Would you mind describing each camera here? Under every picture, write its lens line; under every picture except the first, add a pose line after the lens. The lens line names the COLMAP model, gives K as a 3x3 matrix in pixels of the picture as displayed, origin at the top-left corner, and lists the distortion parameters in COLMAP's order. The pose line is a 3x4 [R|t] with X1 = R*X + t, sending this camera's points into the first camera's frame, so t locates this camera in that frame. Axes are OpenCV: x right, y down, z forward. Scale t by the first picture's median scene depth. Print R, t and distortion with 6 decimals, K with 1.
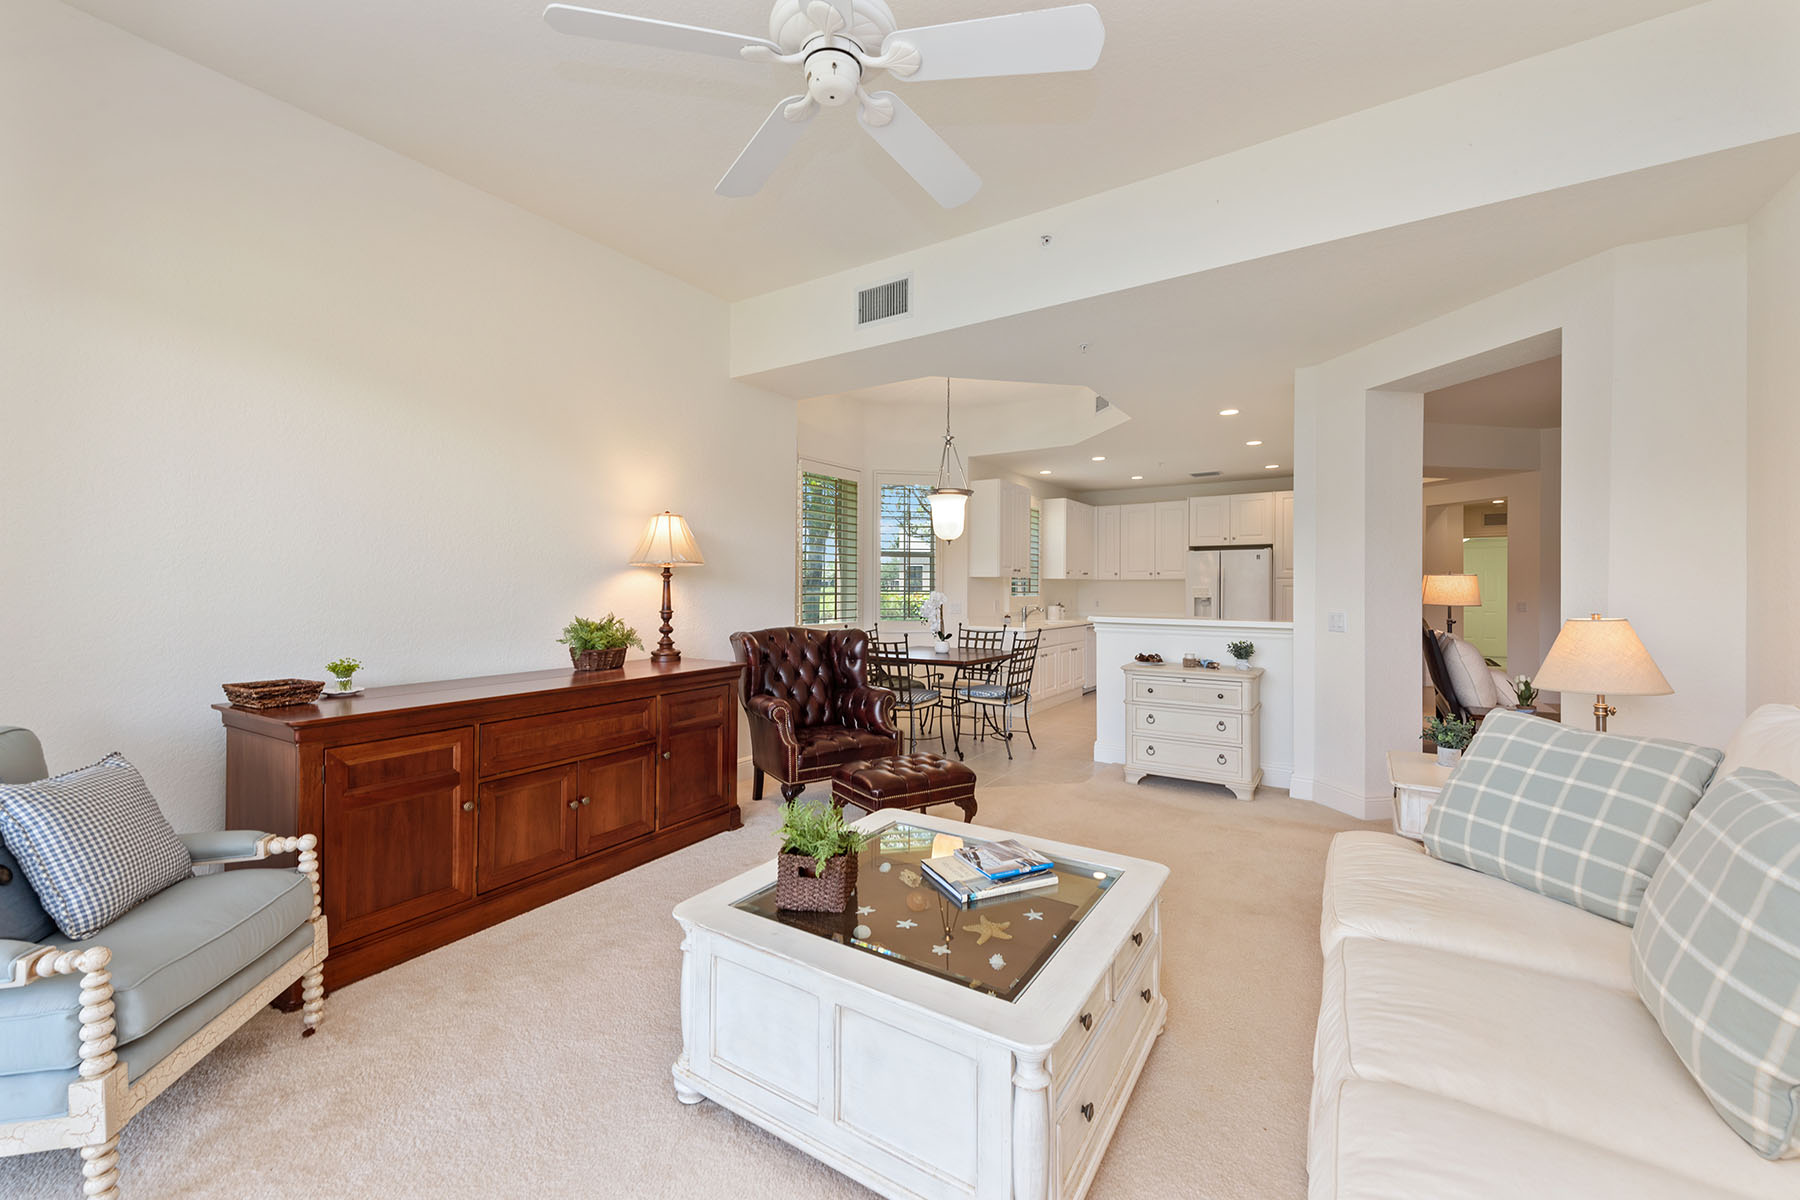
lens RADIAL K [[724.7, 0, 889.2], [0, 724.7, 586.4], [0, 0, 1]] dist [0.004238, 0.000460]
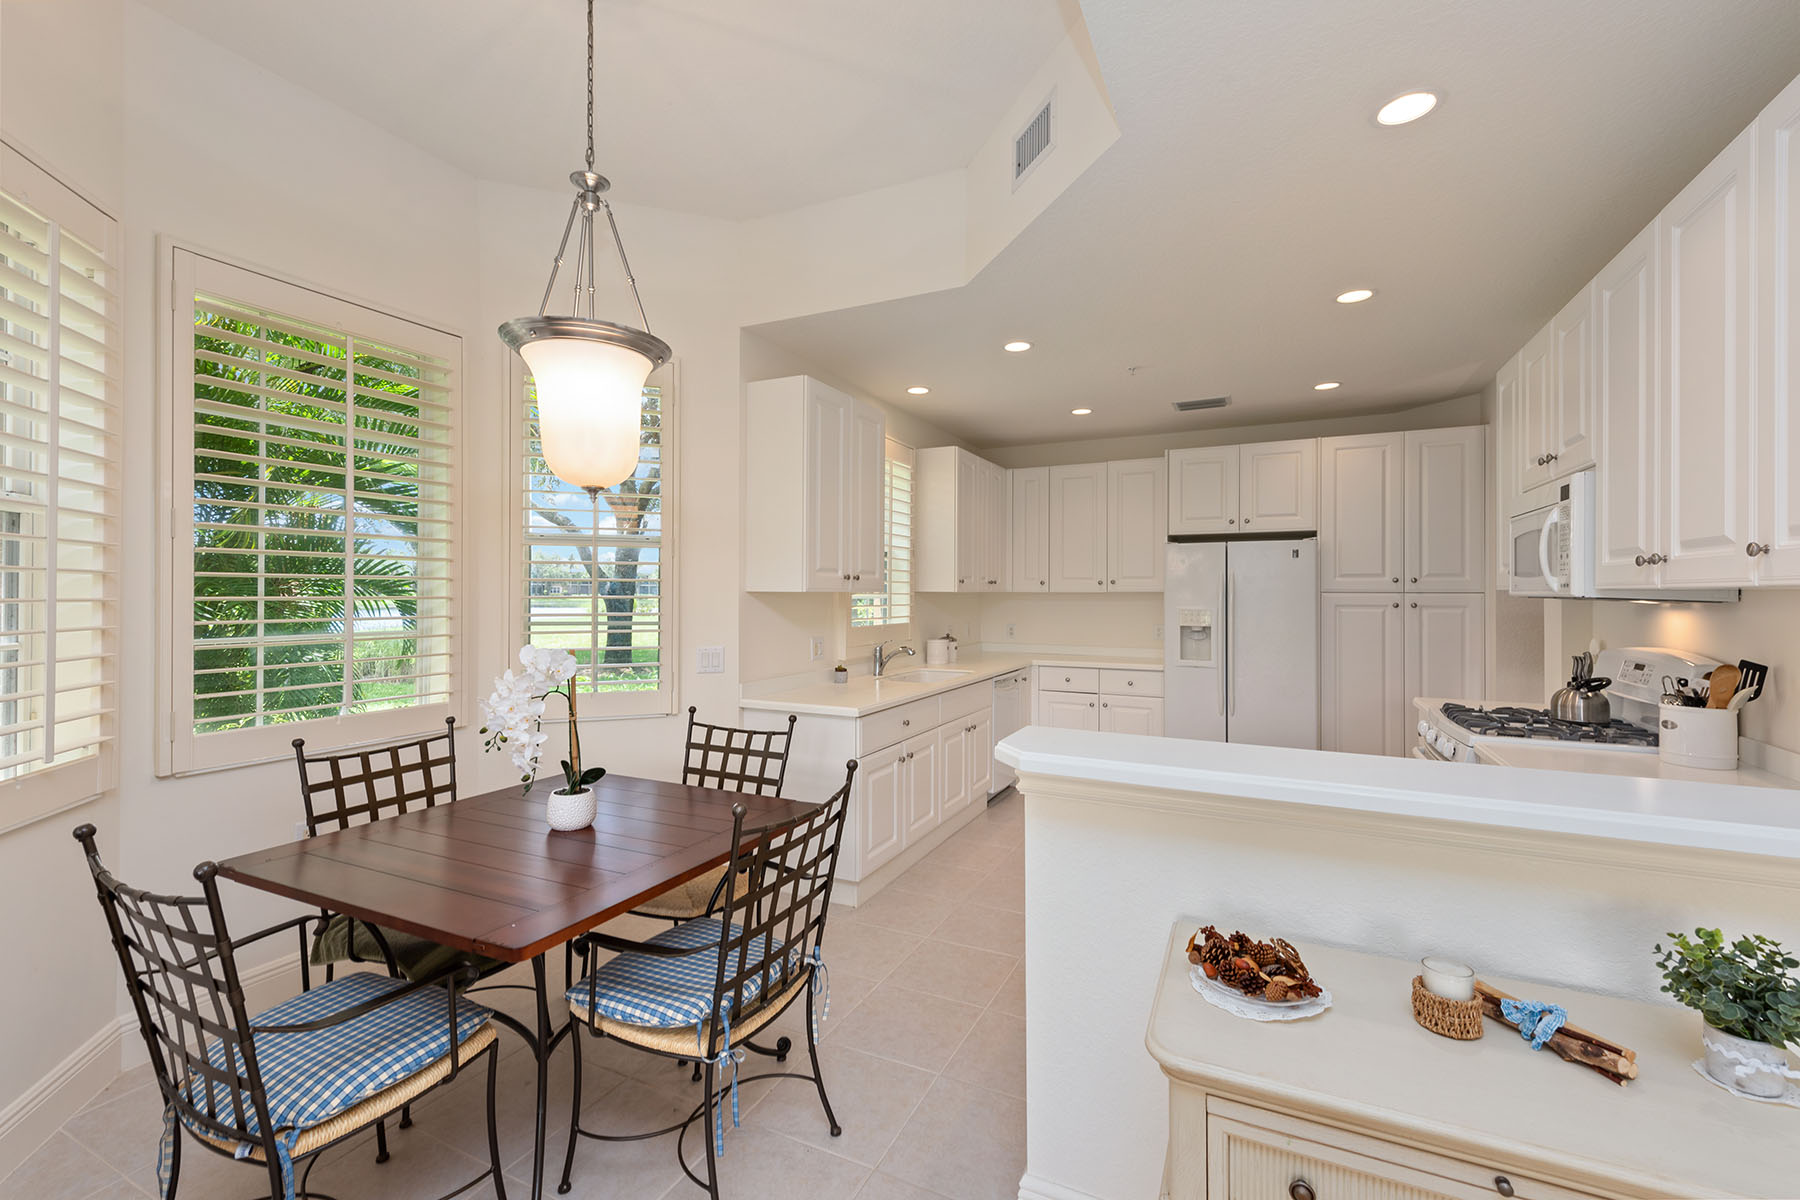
lens RADIAL K [[754.7, 0, 897.9], [0, 754.7, 592.6], [0, 0, 1]] dist [-0.000490, -0.000736]
pose [[0.990593, -0.001290, 0.136836, 0.127716], [0.001206, 0.999999, 0.000699, -0.011468], [-0.136837, -0.000527, 0.990593, 0.465834]]
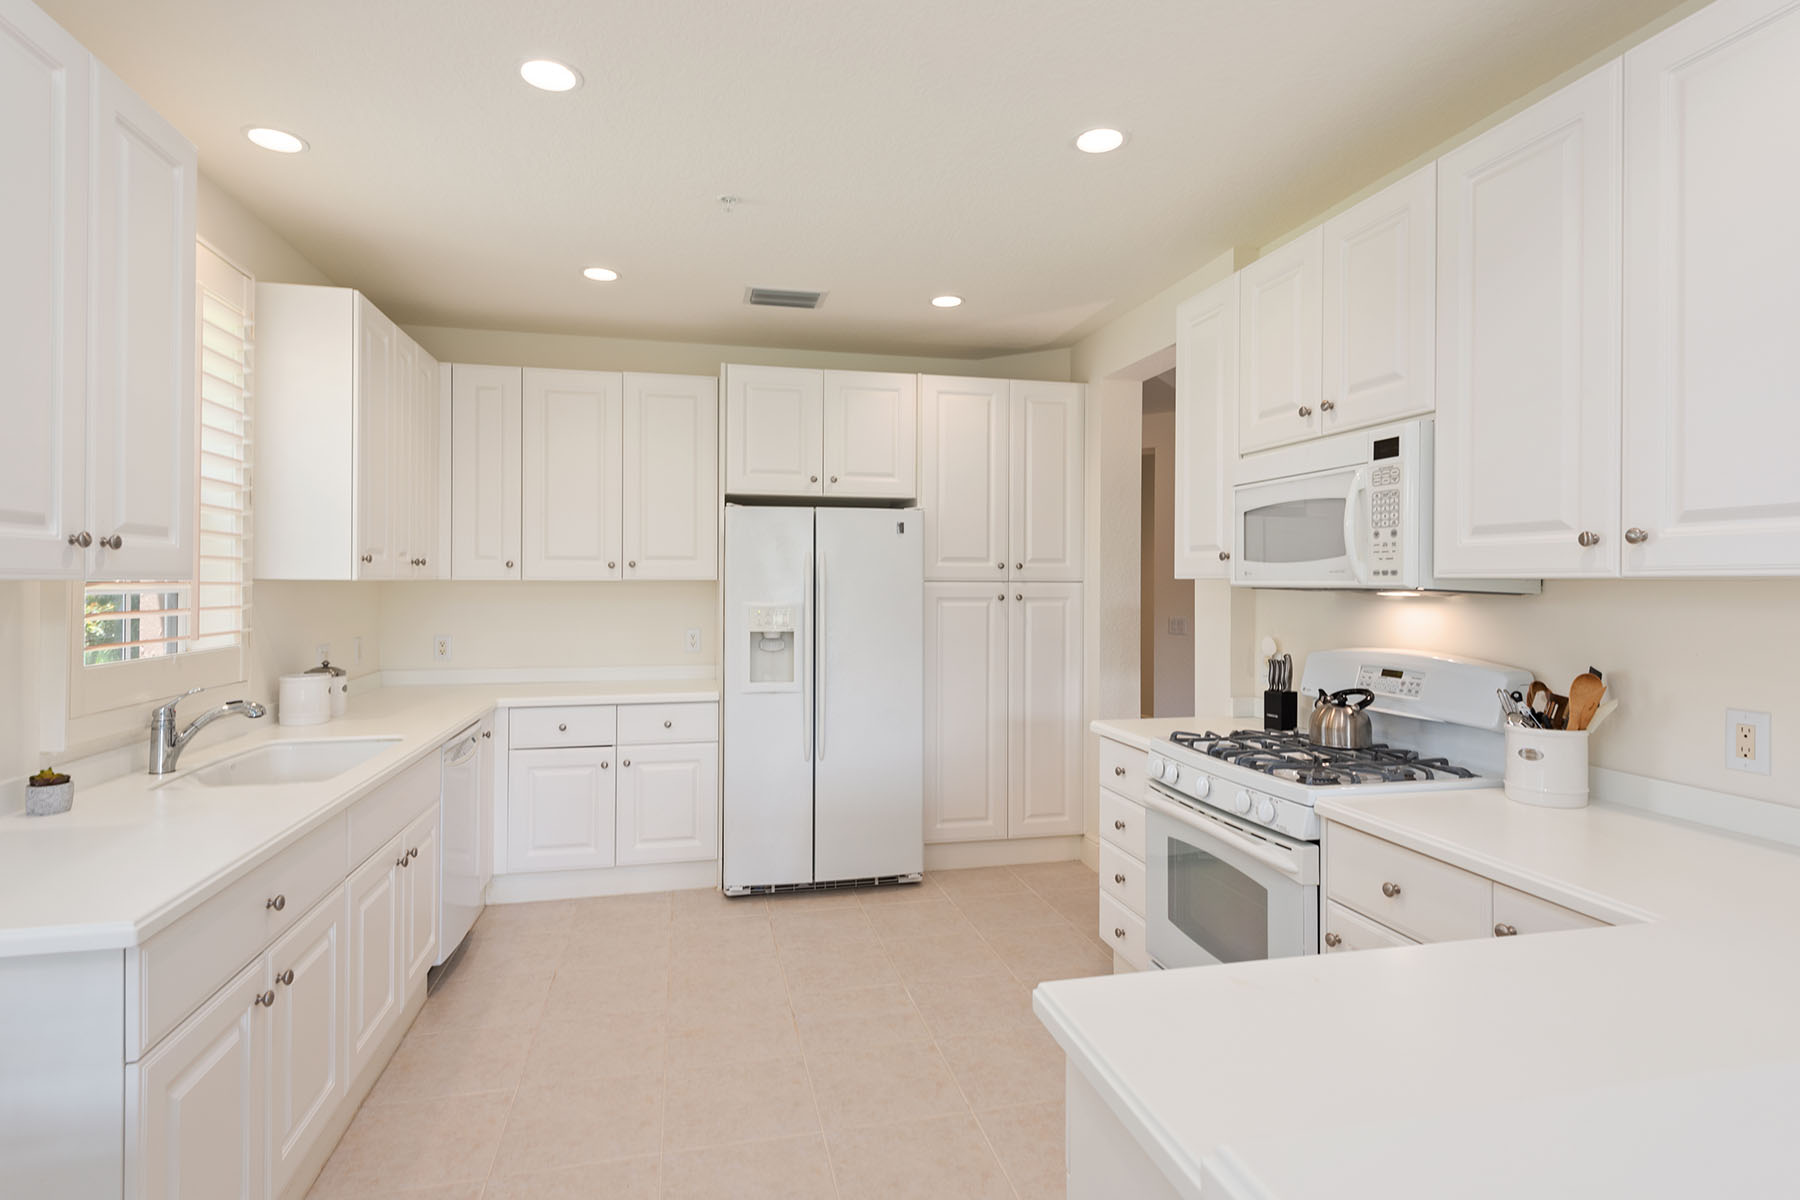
lens RADIAL K [[922.8, 0, 905.6], [0, 922.8, 582.5], [0, 0, 1]] dist [0.009101, -0.002779]
pose [[0.678740, -0.002456, 0.734375, 0.133057], [-0.001117, 0.999990, 0.004376, -0.012390], [-0.734378, -0.003790, 0.678730, 0.644381]]
